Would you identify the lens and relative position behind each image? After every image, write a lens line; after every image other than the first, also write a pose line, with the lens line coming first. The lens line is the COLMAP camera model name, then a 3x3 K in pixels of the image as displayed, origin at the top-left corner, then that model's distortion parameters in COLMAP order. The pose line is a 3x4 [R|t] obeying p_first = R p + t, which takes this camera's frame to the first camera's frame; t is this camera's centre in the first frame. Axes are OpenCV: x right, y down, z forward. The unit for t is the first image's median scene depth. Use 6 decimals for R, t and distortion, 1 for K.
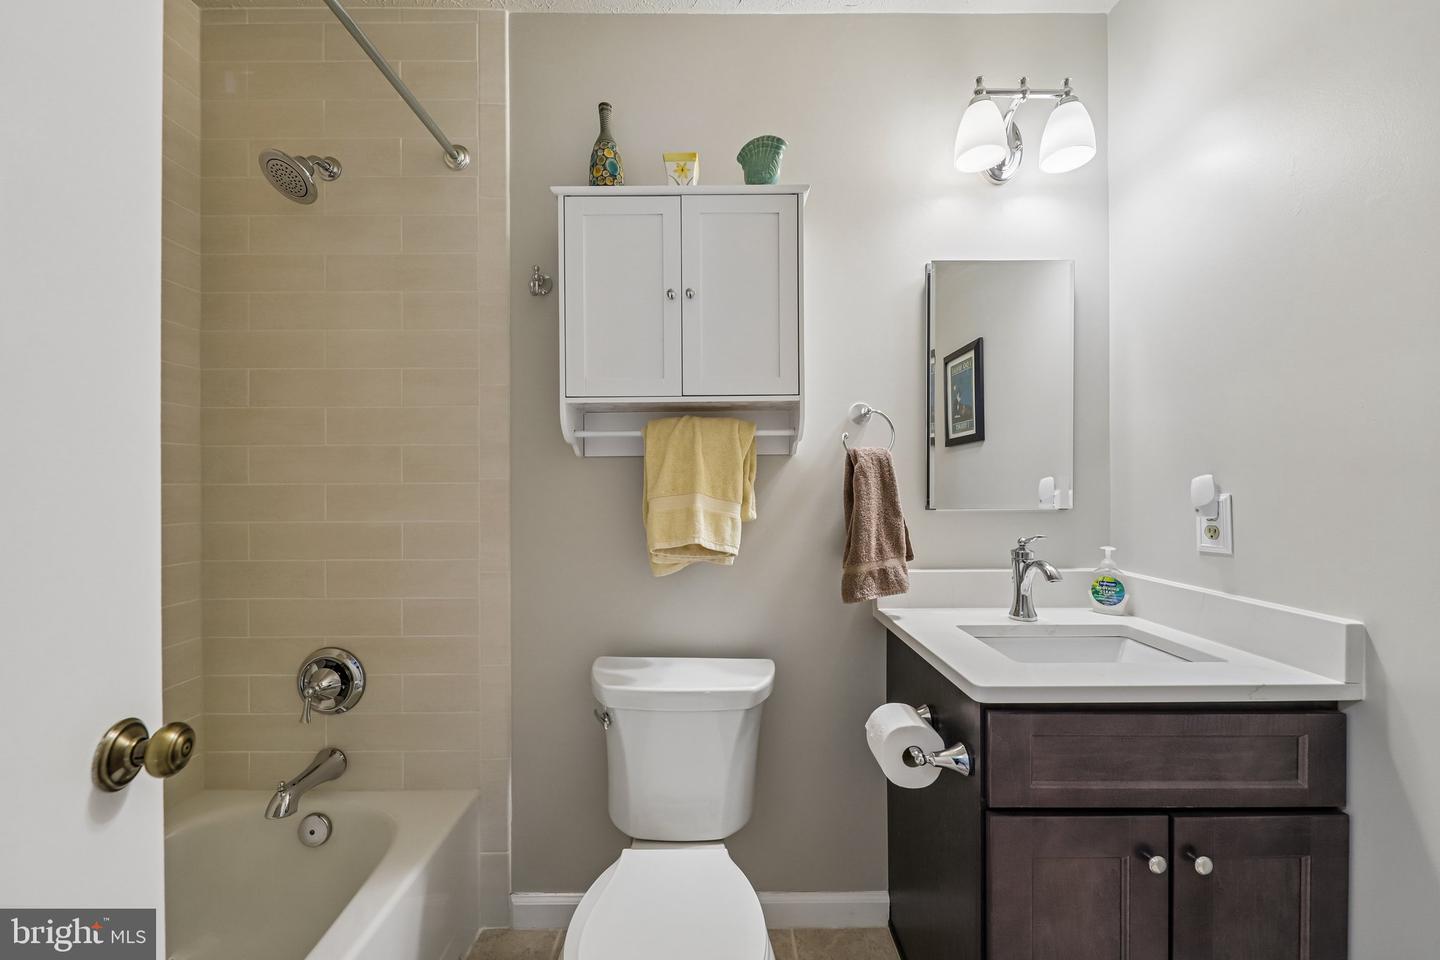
lens RADIAL K [[551.9, 0, 712.0], [0, 551.9, 484.7], [0, 0, 1]] dist [0.007203, -0.004496]
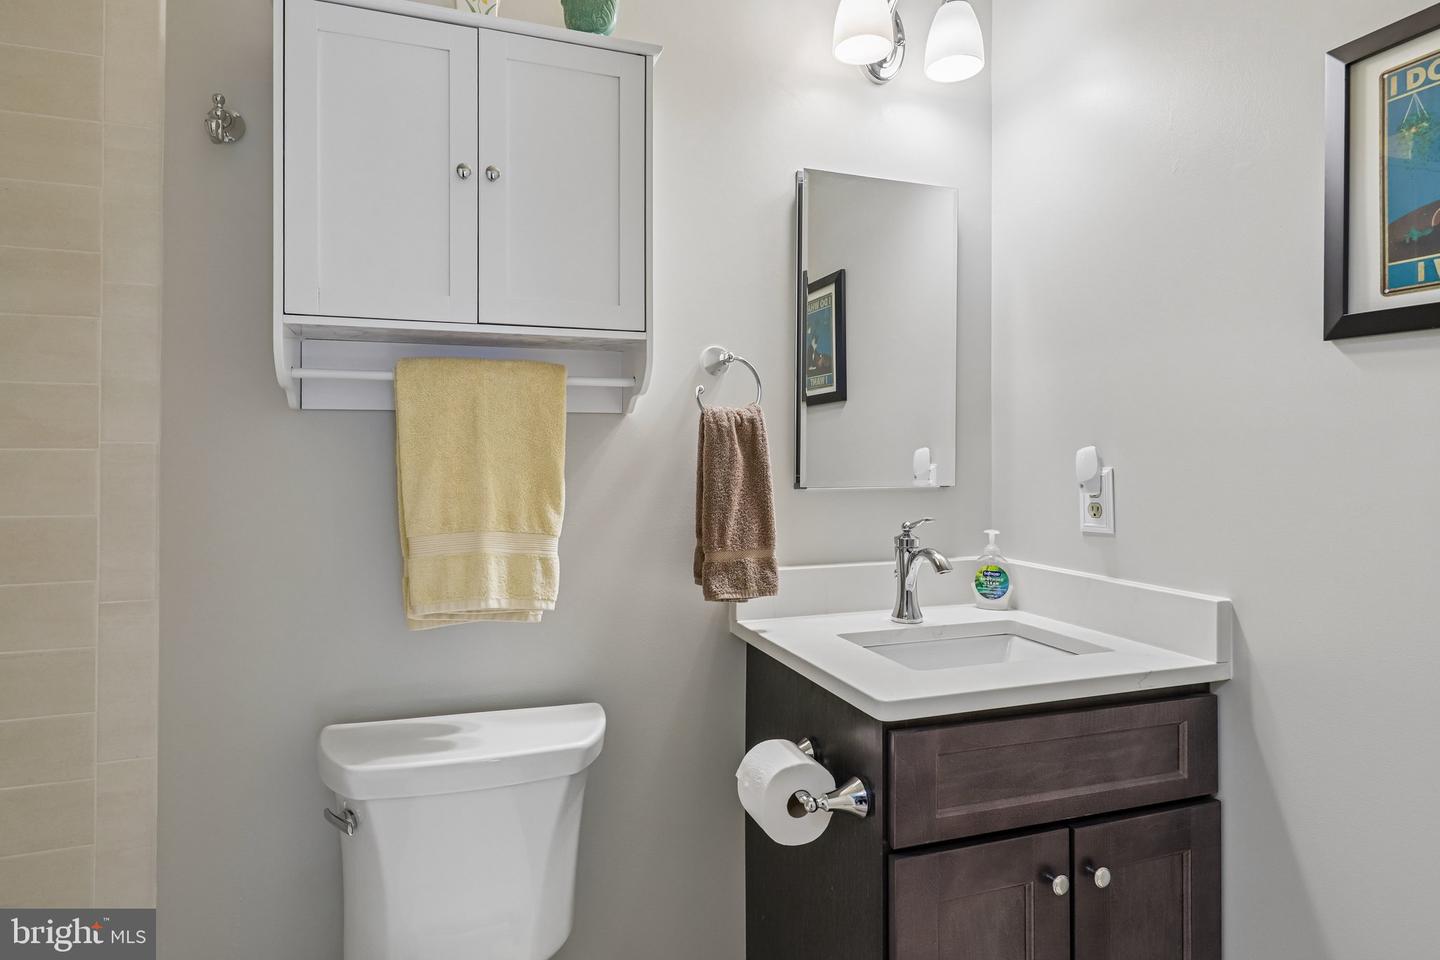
lens RADIAL K [[813.2, 0, 715.6], [0, 813.2, 449.6], [0, 0, 1]] dist [0.016414, 0.000426]
pose [[0.941337, 0.007366, 0.337388, -0.111483], [-0.004515, 0.999947, -0.009232, 0.002184], [-0.337438, 0.007167, 0.941321, -0.037588]]
